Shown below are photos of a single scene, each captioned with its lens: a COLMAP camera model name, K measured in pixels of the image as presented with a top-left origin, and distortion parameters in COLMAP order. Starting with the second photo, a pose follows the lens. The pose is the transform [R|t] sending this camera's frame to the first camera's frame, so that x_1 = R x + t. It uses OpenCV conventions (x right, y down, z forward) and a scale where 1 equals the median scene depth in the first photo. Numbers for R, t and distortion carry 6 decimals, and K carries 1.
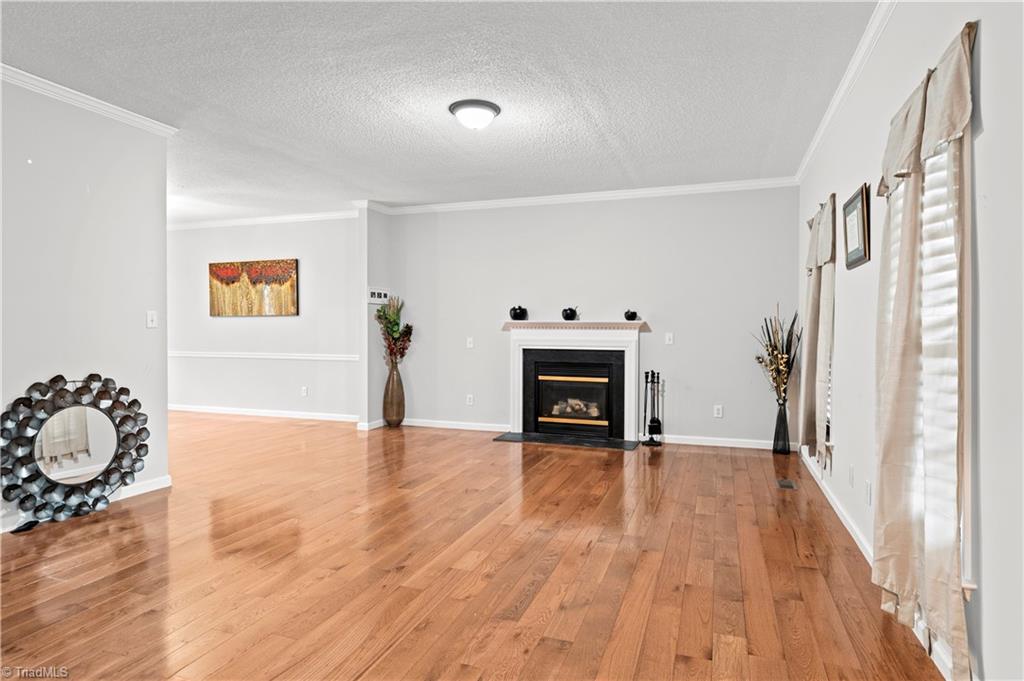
lens RADIAL K [[585.1, 0, 512.0], [0, 585.1, 340.5], [0, 0, 1]] dist [0.000408, -0.000010]
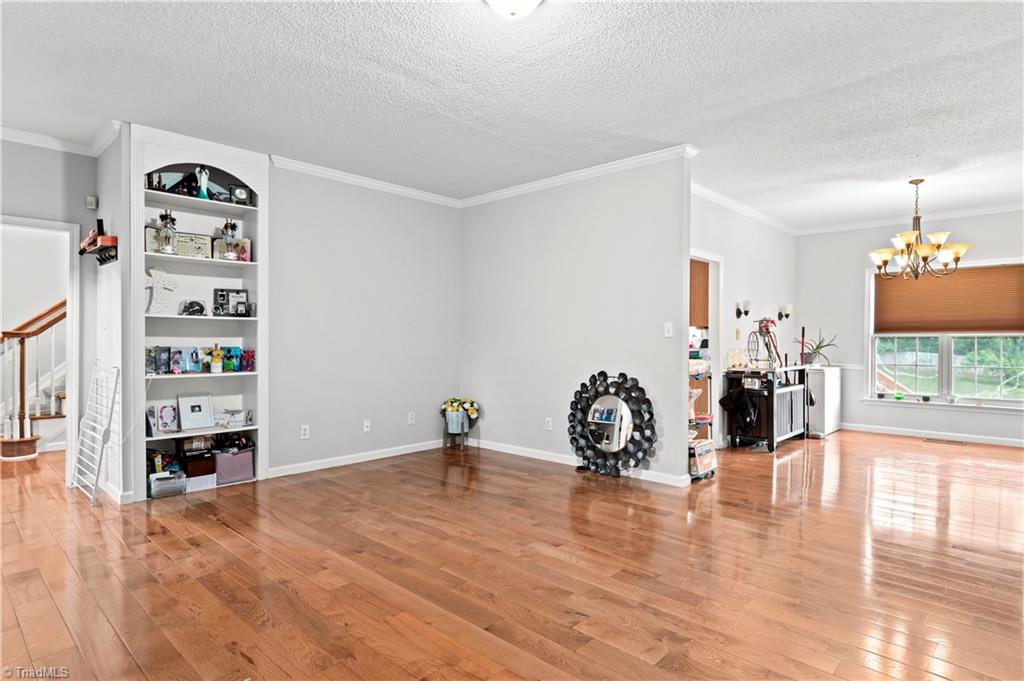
lens RADIAL K [[530.1, 0, 512.0], [0, 530.1, 340.5], [0, 0, 1]] dist [0.001067, 0.000199]
pose [[-0.387133, 0.000841, -0.922024, 0.492337], [-0.015335, 0.999855, 0.007351, -0.020402], [0.921896, 0.016985, -0.387064, 1.292390]]
